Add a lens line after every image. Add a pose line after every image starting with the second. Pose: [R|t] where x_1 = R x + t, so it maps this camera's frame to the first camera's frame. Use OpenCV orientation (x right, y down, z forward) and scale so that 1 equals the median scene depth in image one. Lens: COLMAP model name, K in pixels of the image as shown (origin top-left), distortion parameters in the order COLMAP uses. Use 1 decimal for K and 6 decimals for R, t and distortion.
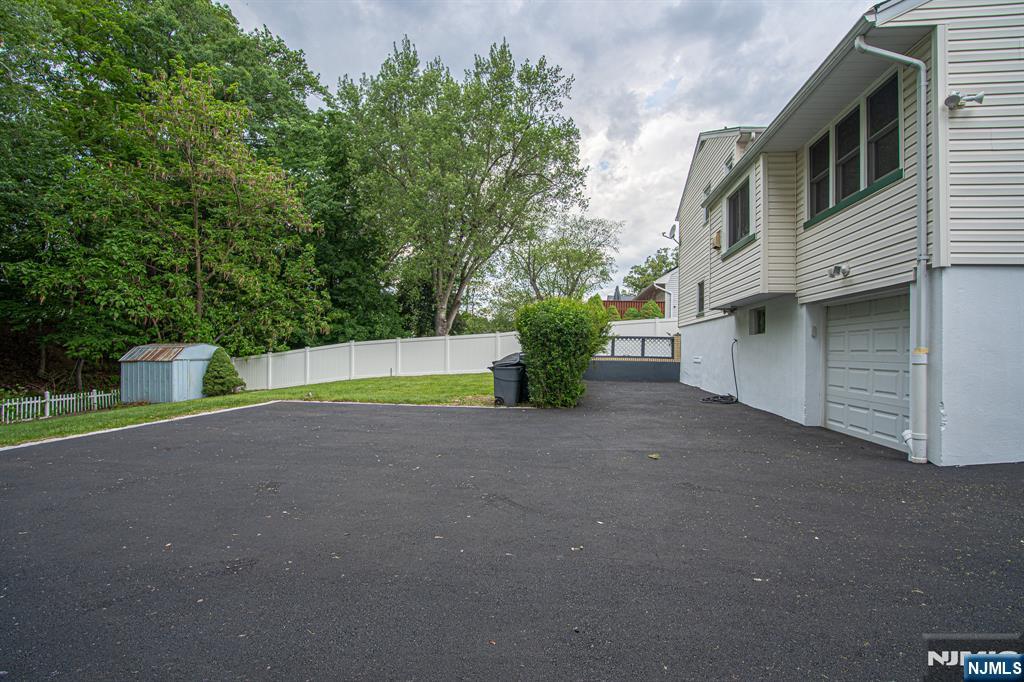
lens RADIAL K [[474.9, 0, 512.0], [0, 474.9, 341.0], [0, 0, 1]] dist [-0.072310, 0.027448]
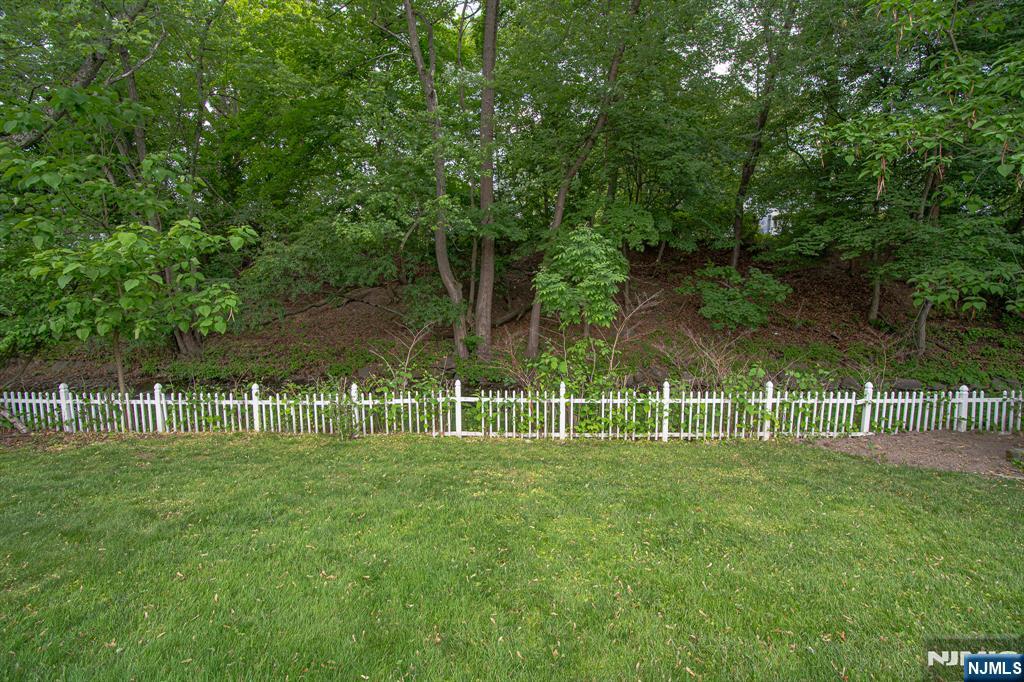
lens RADIAL K [[474.9, 0, 512.0], [0, 474.9, 341.0], [0, 0, 1]] dist [-0.072310, 0.027448]
pose [[0.091381, 0.134231, -0.986728, -1.213008], [0.017918, 0.990491, 0.136403, -0.010638], [0.995655, -0.030144, 0.088107, 1.202920]]
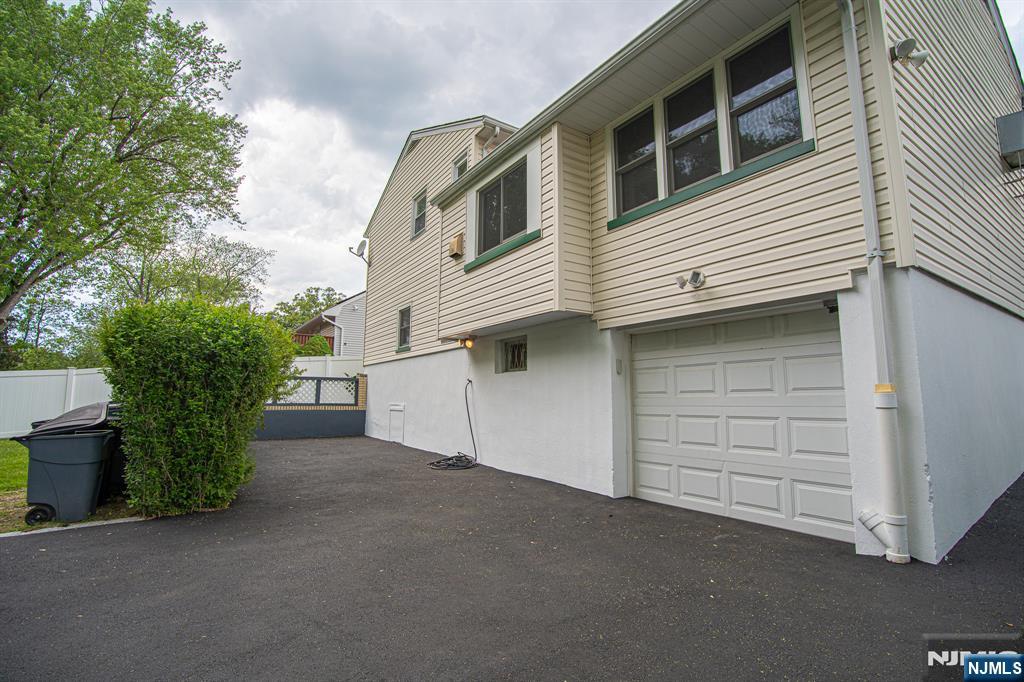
lens RADIAL K [[474.9, 0, 512.0], [0, 474.9, 341.0], [0, 0, 1]] dist [-0.072310, 0.027448]
pose [[0.749003, 0.061376, 0.659718, 0.014383], [0.000810, 0.995615, -0.093546, 0.006339], [-0.662566, 0.070601, 0.745669, 0.375138]]
